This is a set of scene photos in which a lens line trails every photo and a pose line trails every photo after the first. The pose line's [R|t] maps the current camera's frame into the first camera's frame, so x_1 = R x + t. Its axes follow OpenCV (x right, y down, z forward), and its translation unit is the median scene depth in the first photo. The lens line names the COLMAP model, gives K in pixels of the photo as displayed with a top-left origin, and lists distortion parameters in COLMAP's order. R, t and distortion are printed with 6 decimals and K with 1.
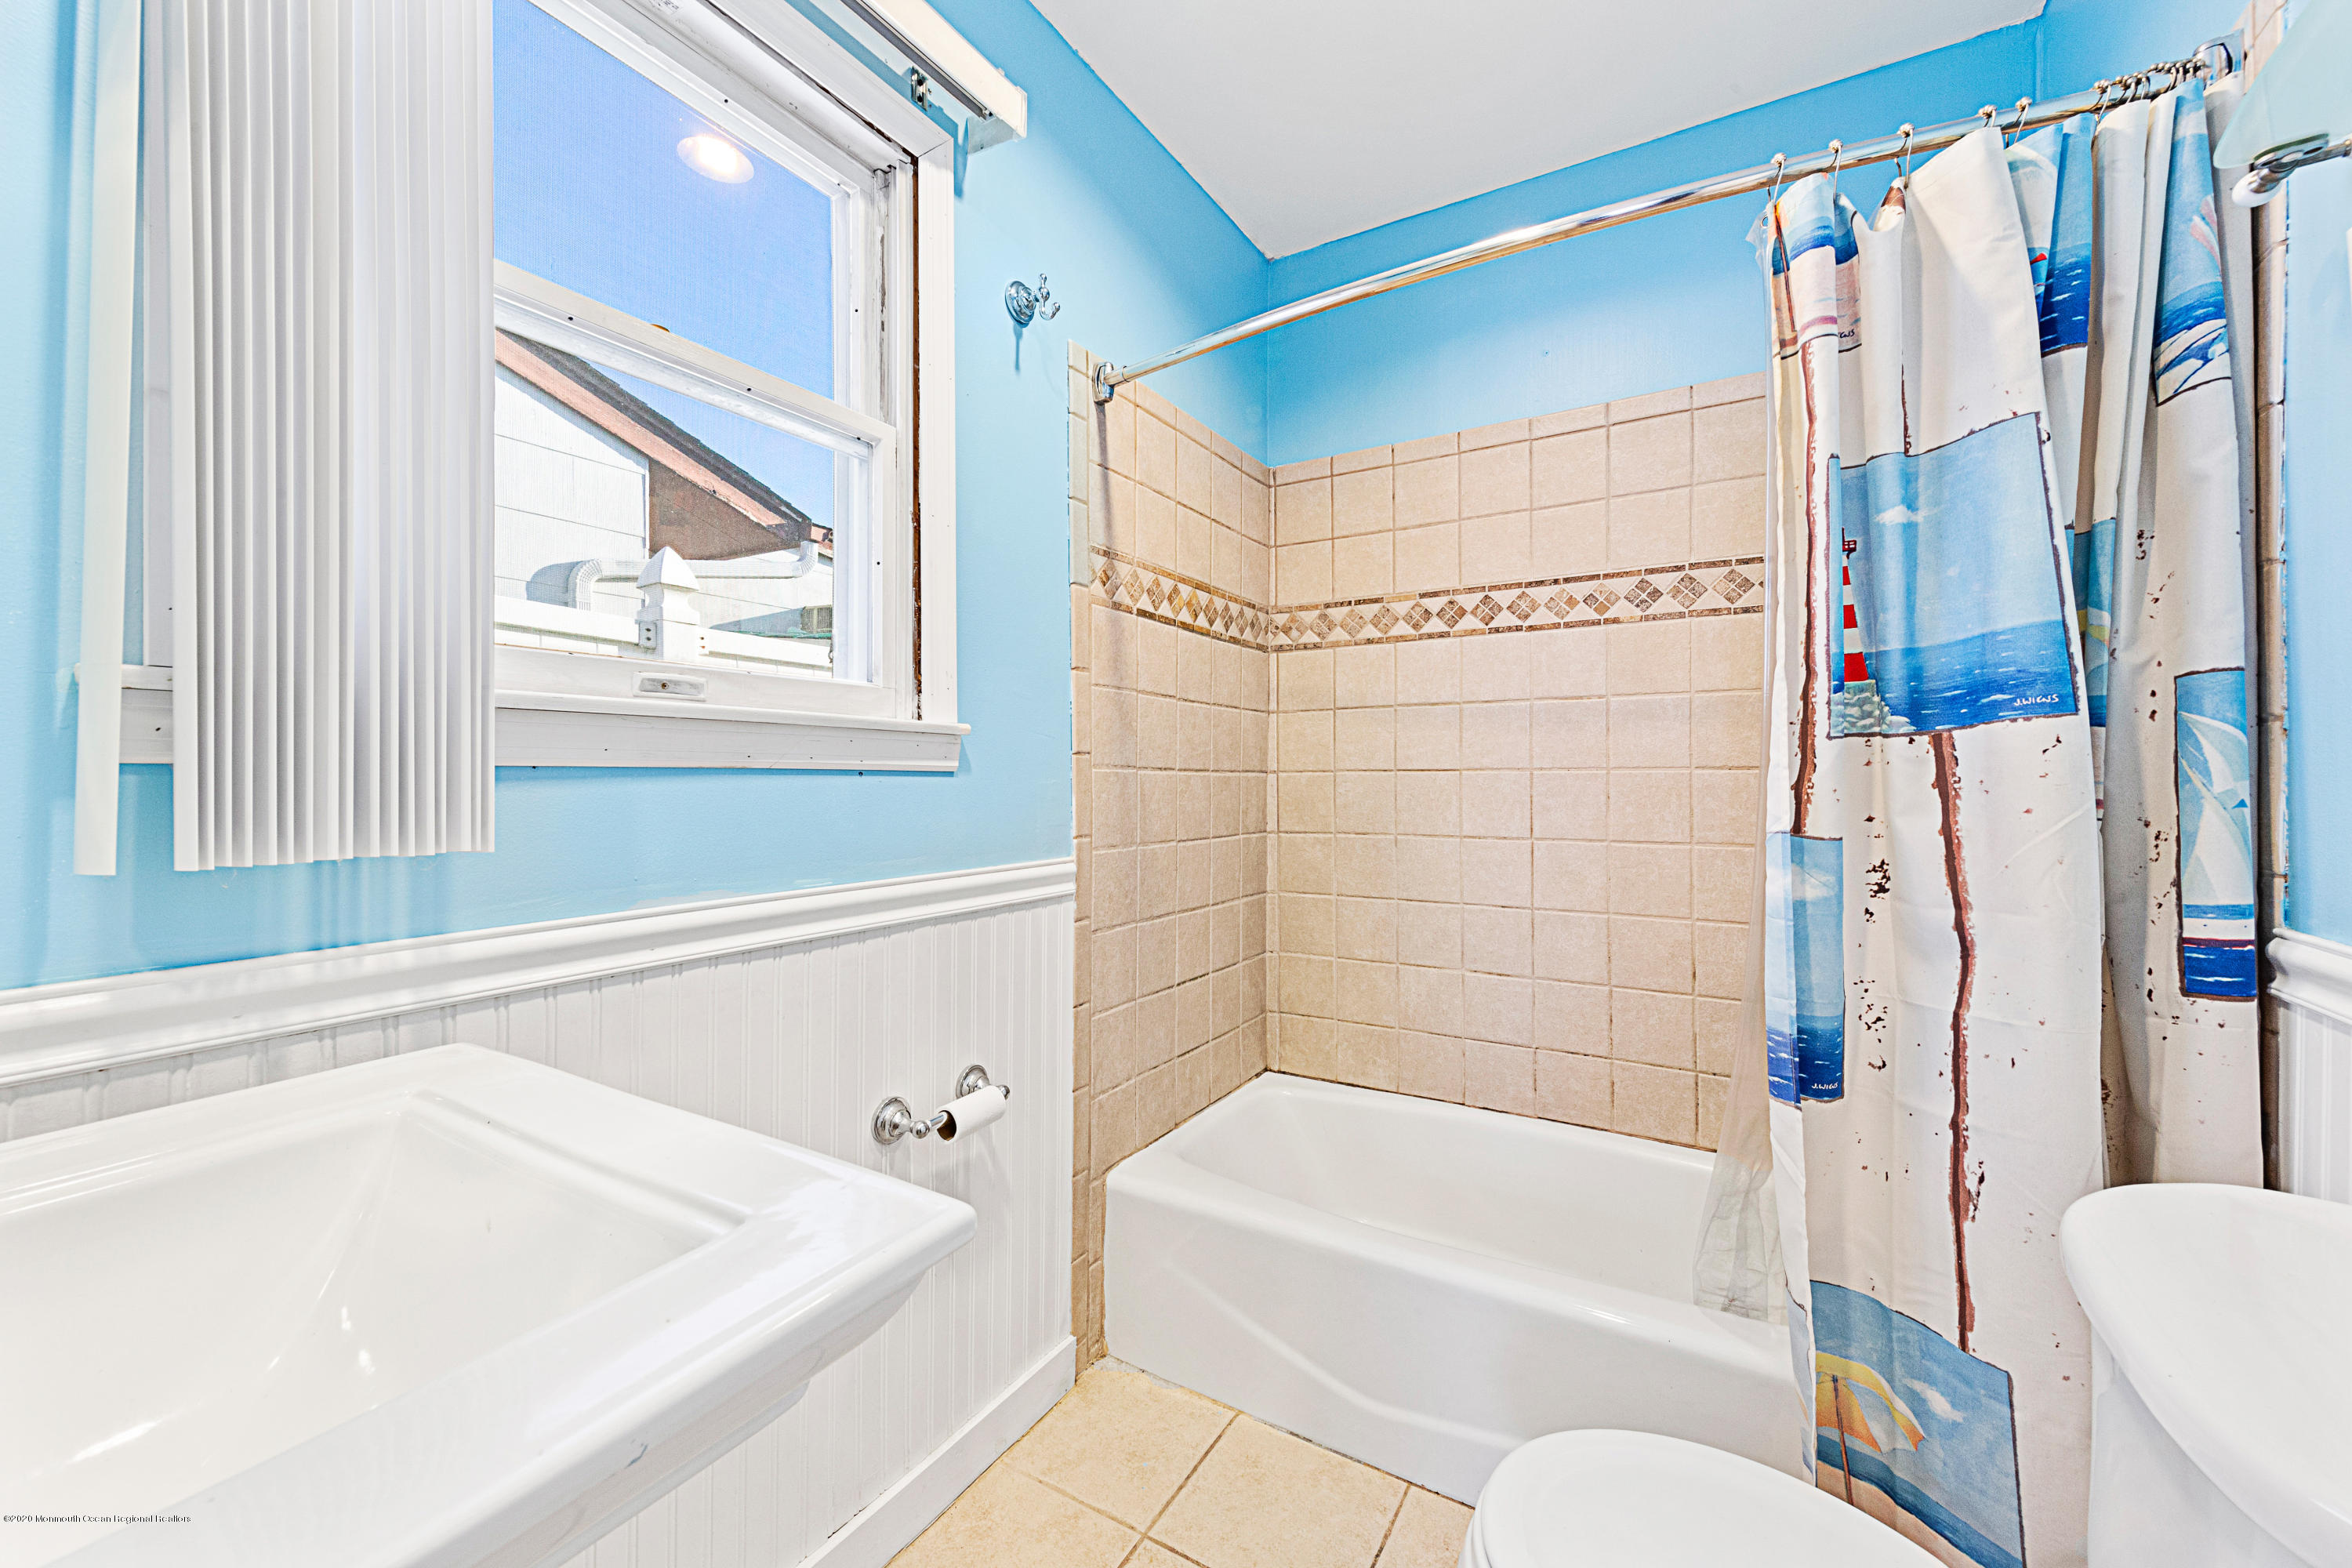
lens RADIAL K [[923.6, 0, 1169.1], [0, 923.6, 789.4], [0, 0, 1]] dist [0.007120, -0.000263]
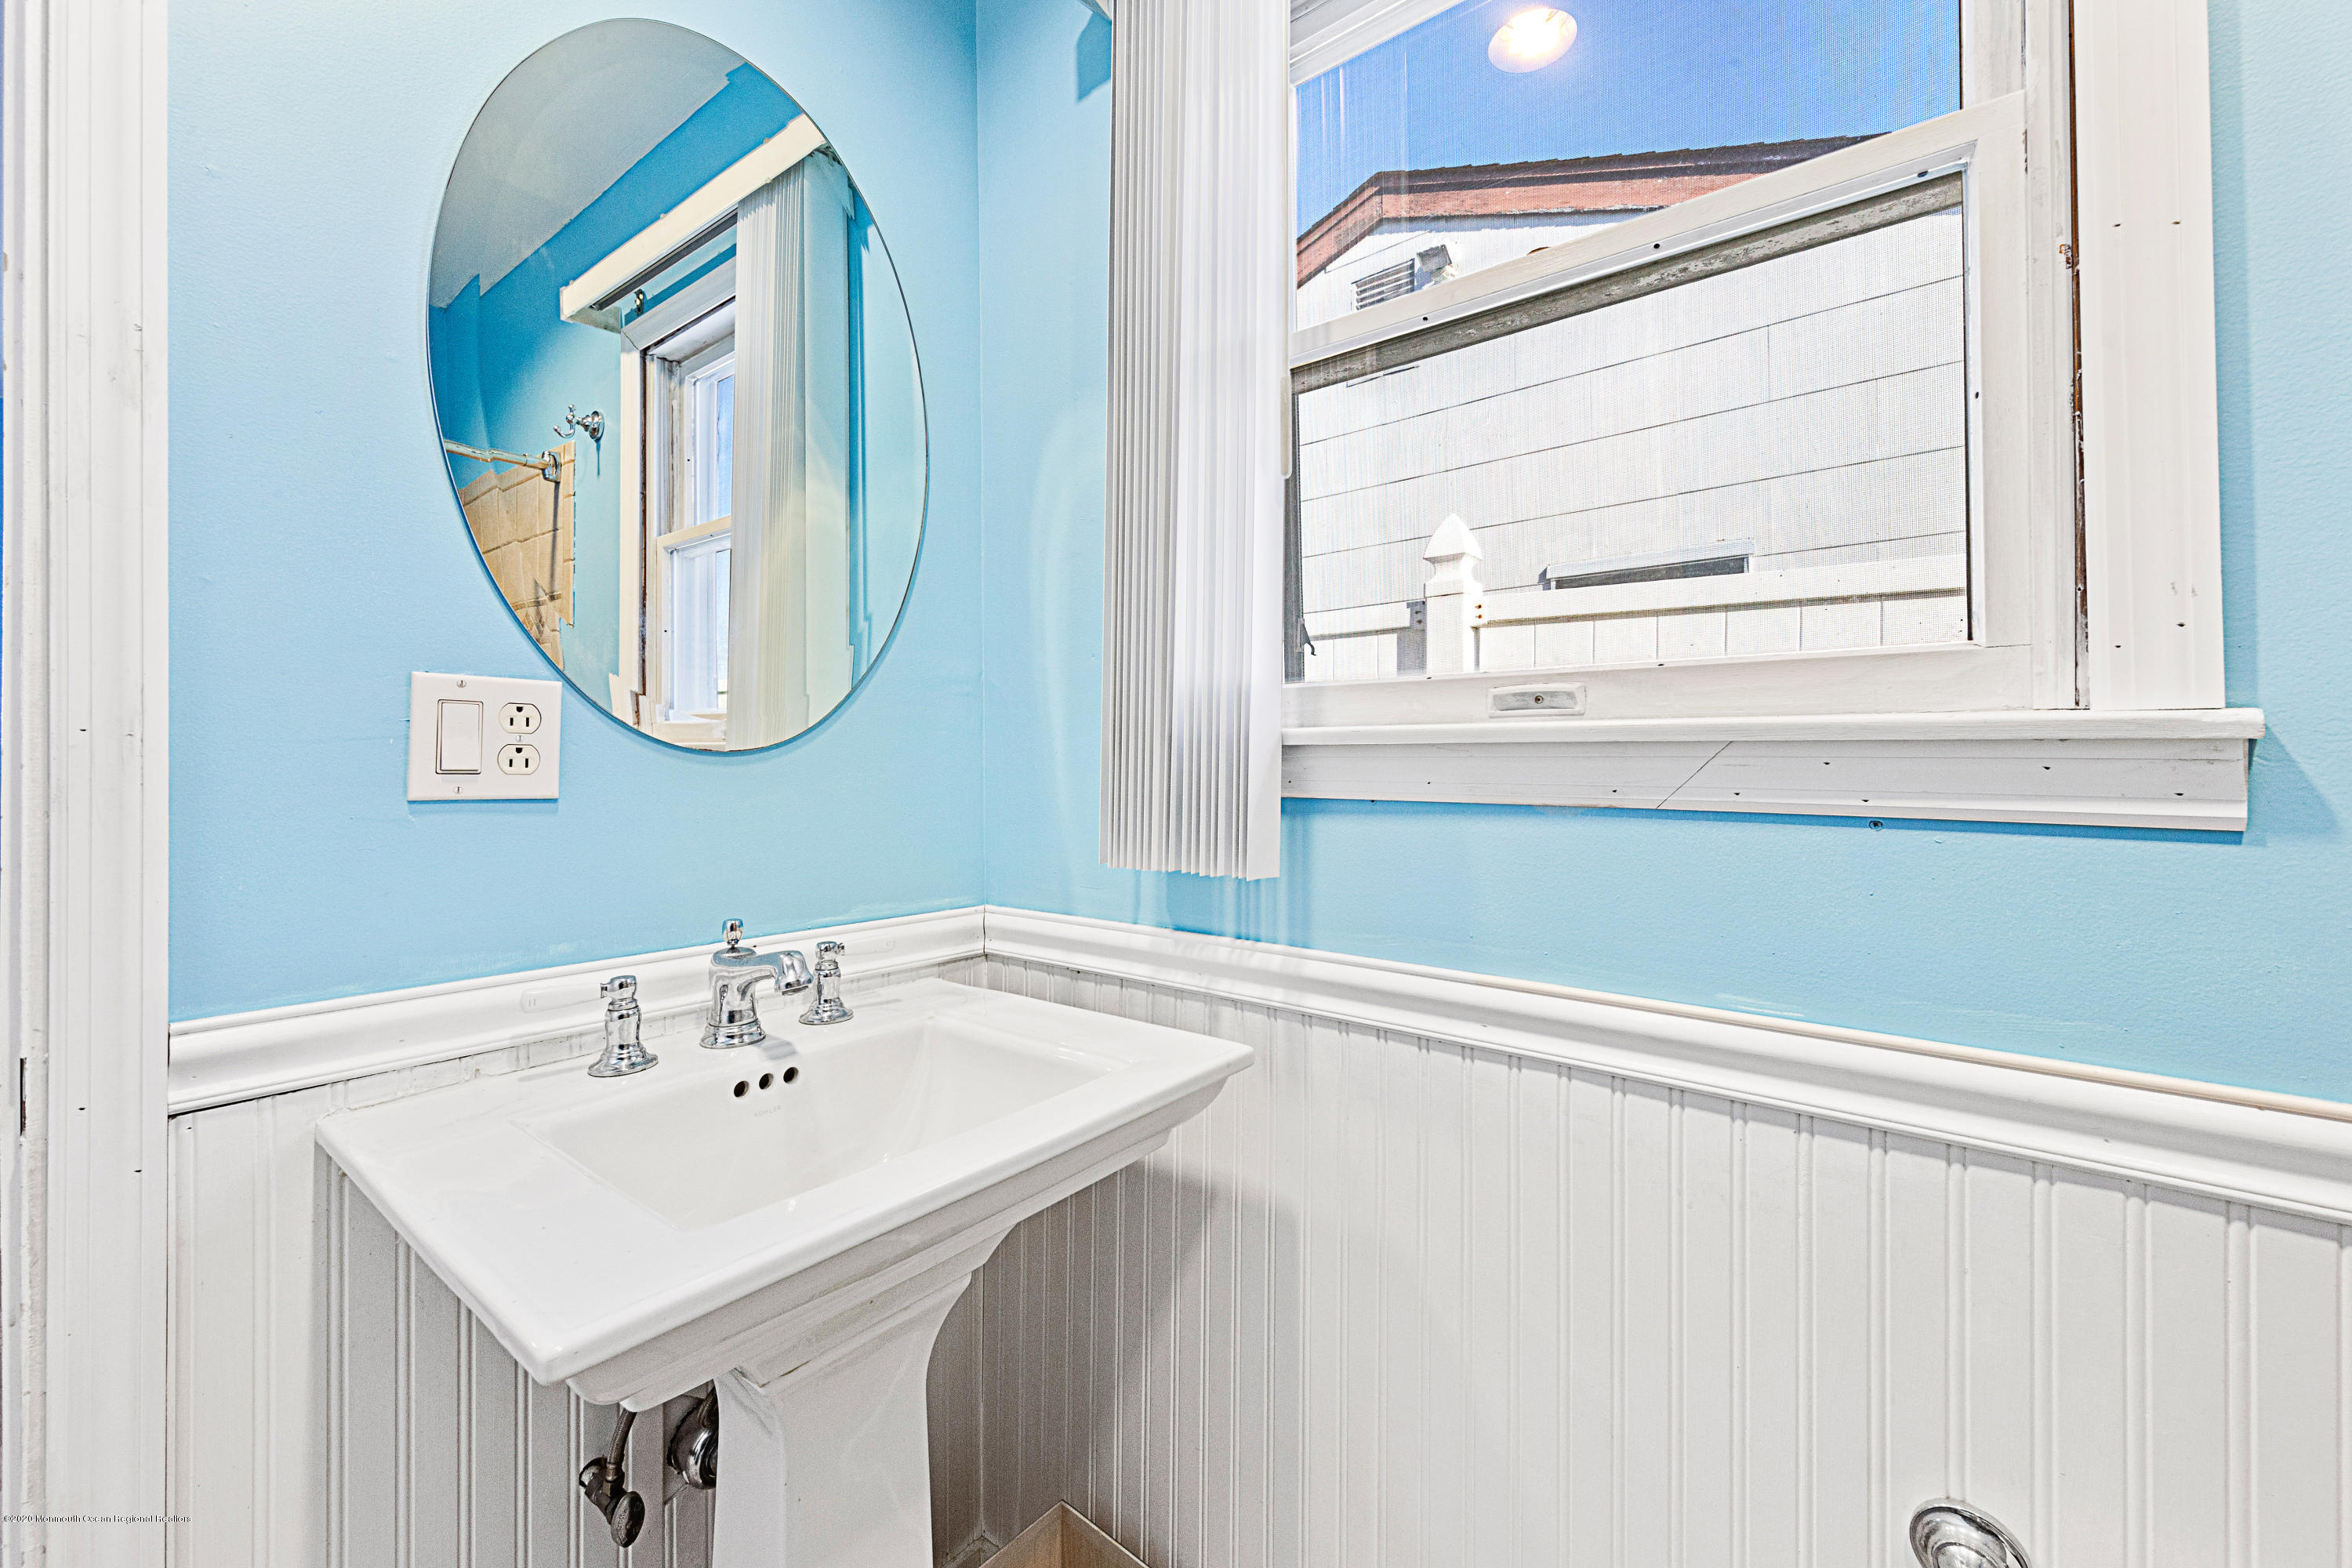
lens RADIAL K [[923.6, 0, 1169.1], [0, 923.6, 789.4], [0, 0, 1]] dist [0.007120, -0.000263]
pose [[-0.114966, 0.007417, -0.993342, 0.344112], [-0.034527, 0.999338, 0.011458, -0.043158], [0.992769, 0.035615, -0.114634, 0.989681]]
